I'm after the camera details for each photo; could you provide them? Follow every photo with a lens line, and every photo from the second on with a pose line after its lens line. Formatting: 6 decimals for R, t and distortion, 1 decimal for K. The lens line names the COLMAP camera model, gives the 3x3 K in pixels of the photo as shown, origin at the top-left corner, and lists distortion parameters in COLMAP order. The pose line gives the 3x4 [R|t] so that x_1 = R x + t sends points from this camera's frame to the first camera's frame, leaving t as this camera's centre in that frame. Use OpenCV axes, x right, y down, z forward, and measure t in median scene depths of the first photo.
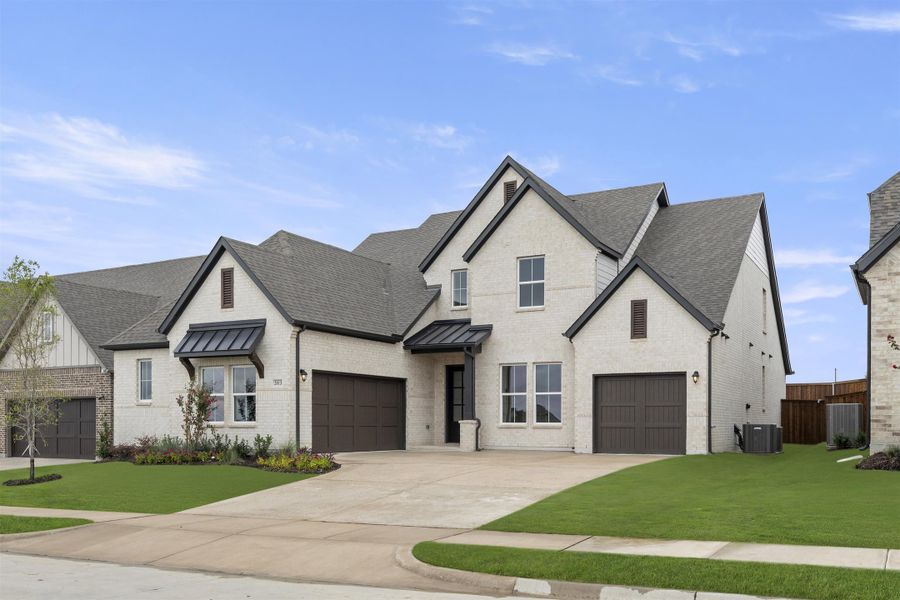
lens RADIAL K [[366.3, 0, 454.2], [0, 366.3, 309.4], [0, 0, 1]] dist [0.000389, 0.000223]
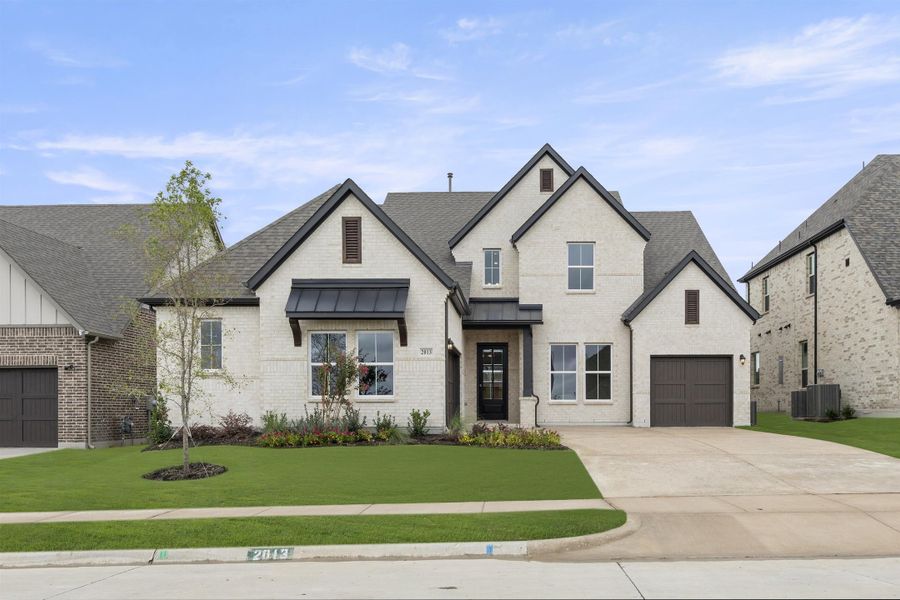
lens RADIAL K [[355.1, 0, 450.0], [0, 355.1, 300.0], [0, 0, 1]] dist [0.001125, 0.000133]
pose [[0.970920, 0.065600, 0.230242, -0.459591], [-0.069318, 0.997562, 0.008087, 0.046831], [-0.229150, -0.023812, 0.973100, 0.110911]]
